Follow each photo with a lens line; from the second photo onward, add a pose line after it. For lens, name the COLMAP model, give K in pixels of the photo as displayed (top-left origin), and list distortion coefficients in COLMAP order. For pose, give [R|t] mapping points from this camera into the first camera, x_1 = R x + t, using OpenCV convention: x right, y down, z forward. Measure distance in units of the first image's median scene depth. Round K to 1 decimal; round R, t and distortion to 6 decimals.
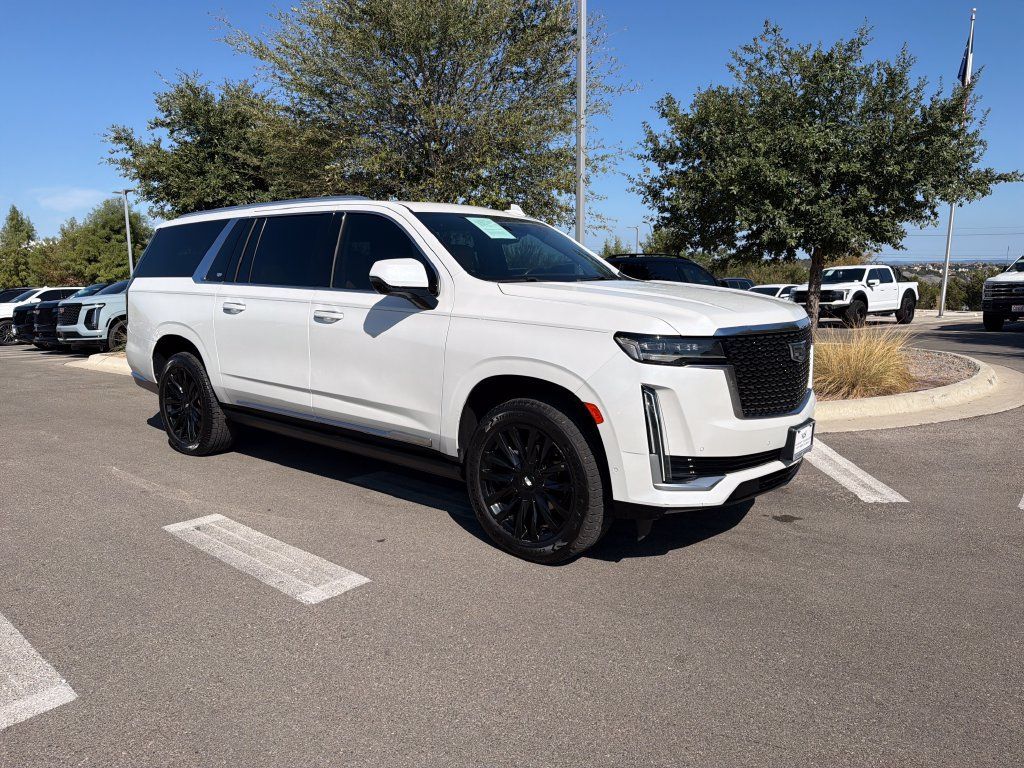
lens RADIAL K [[730.5, 0, 516.7], [0, 730.5, 368.1], [0, 0, 1]] dist [0.030320, -0.042615]
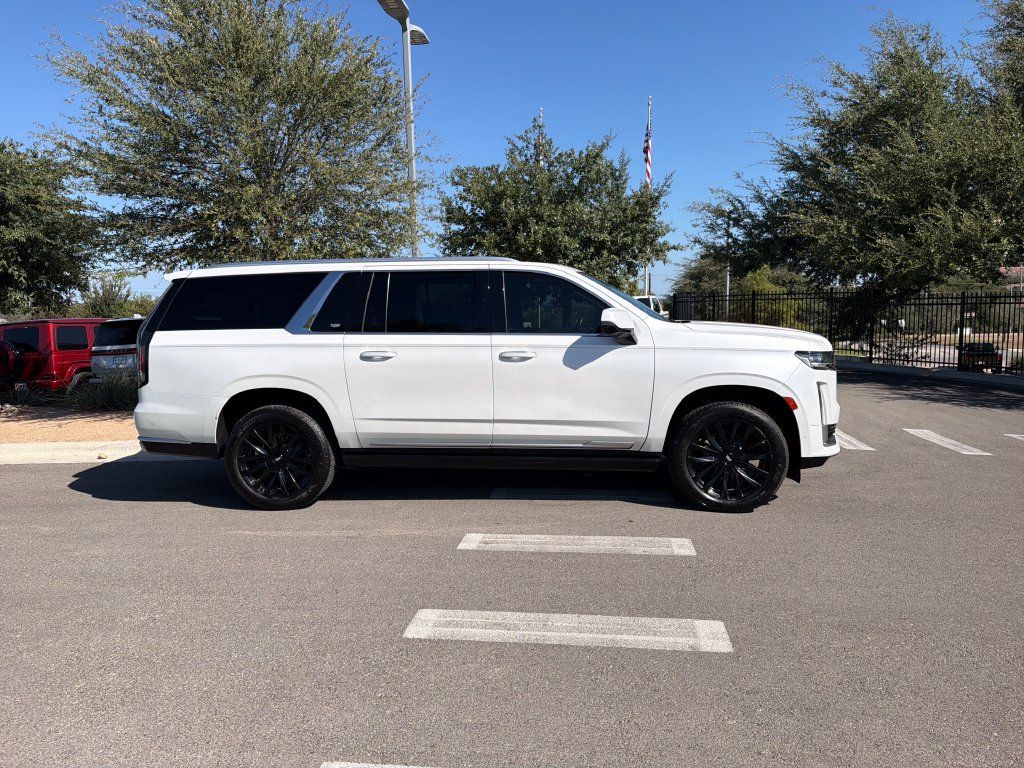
lens RADIAL K [[712.6, 0, 510.5], [0, 712.6, 377.7], [0, 0, 1]] dist [0.096518, -0.137355]
pose [[0.829519, -0.065823, 0.554586, -0.445238], [0.090327, 0.995768, -0.016921, -0.007745], [-0.551125, 0.064130, 0.831955, 0.012328]]
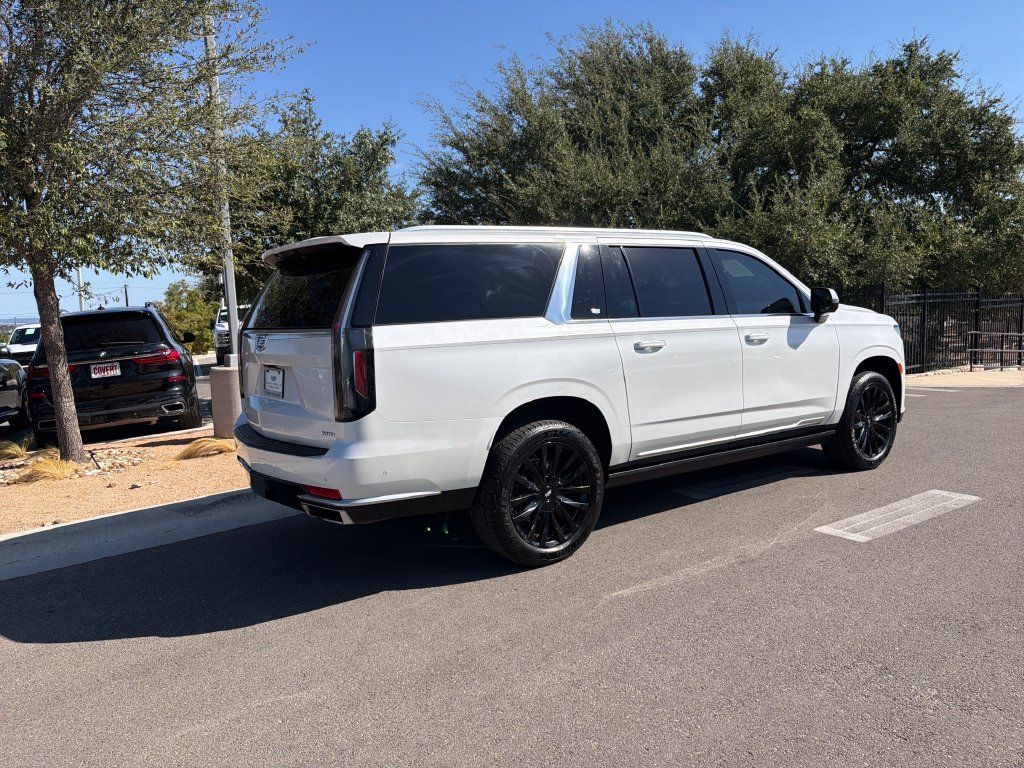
lens RADIAL K [[719.6, 0, 506.6], [0, 719.6, 380.4], [0, 0, 1]] dist [0.090829, -0.154855]
pose [[0.276585, -0.101641, 0.955599, -0.698606], [0.166592, 0.984407, 0.056488, -0.065183], [-0.946440, 0.143571, 0.289205, 0.506575]]
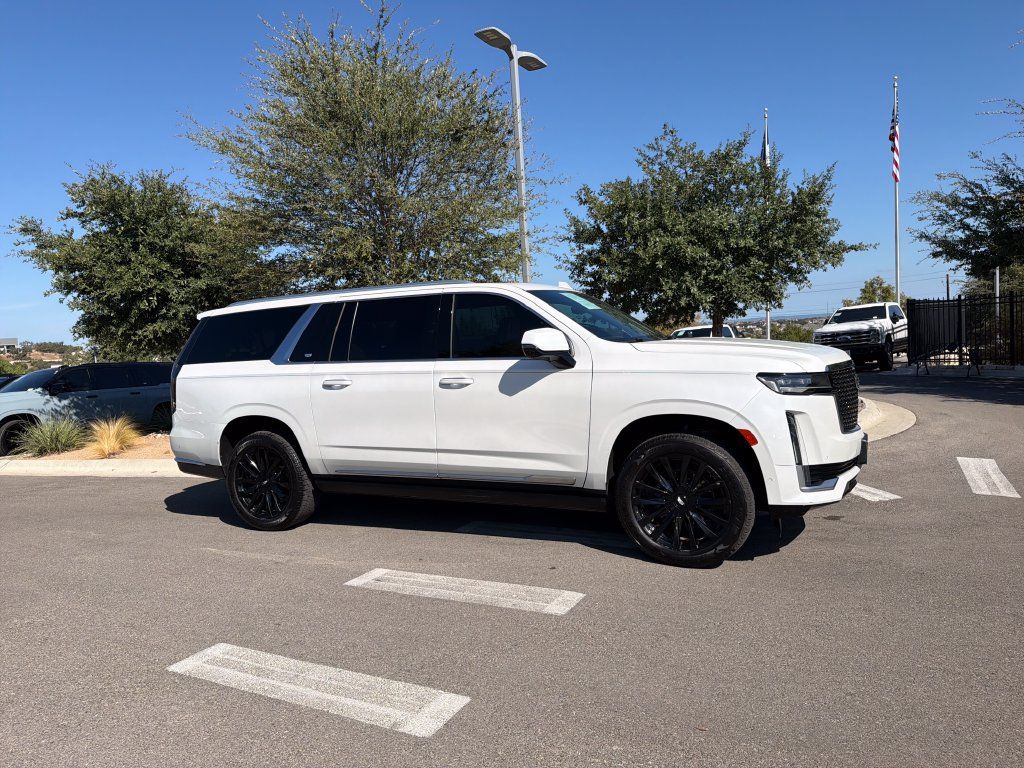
lens RADIAL K [[712.6, 0, 510.5], [0, 712.6, 377.7], [0, 0, 1]] dist [0.096518, -0.137355]
pose [[0.973272, -0.064369, 0.220450, -0.202932], [0.083236, 0.993521, -0.077383, 0.007493], [-0.214040, 0.093664, 0.972324, -0.052974]]
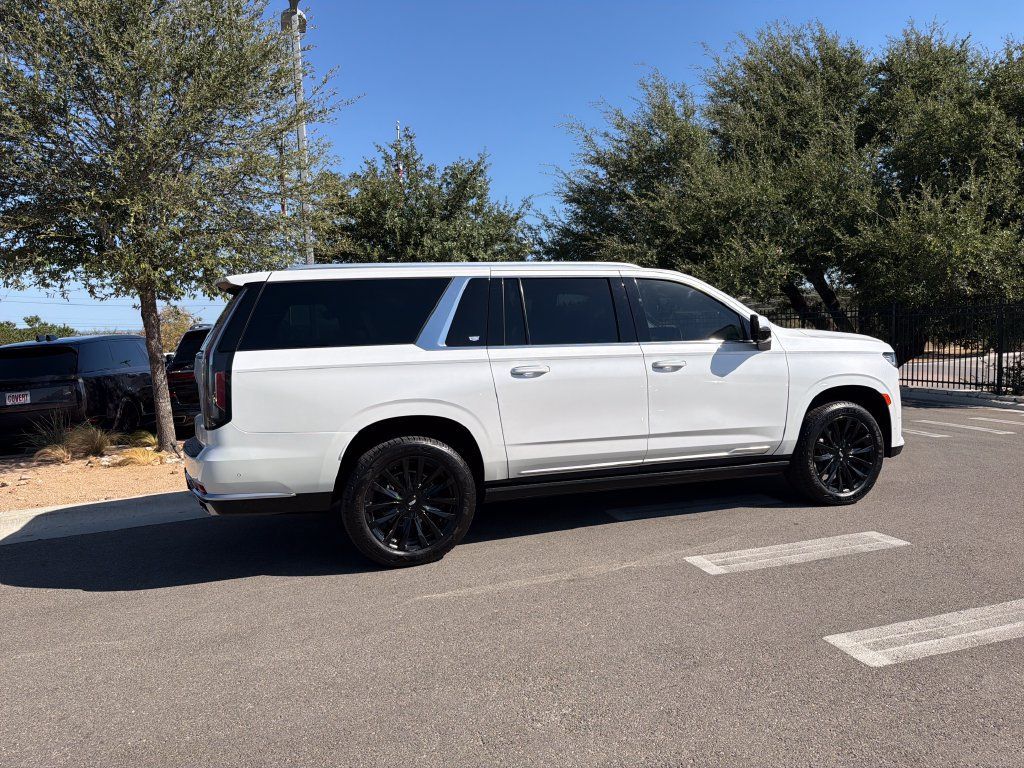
lens RADIAL K [[712.6, 0, 510.5], [0, 712.6, 377.7], [0, 0, 1]] dist [0.096518, -0.137355]
pose [[0.527570, -0.075385, 0.846160, -0.648748], [0.144941, 0.989438, -0.002219, -0.041337], [-0.837056, 0.123814, 0.532924, 0.294137]]
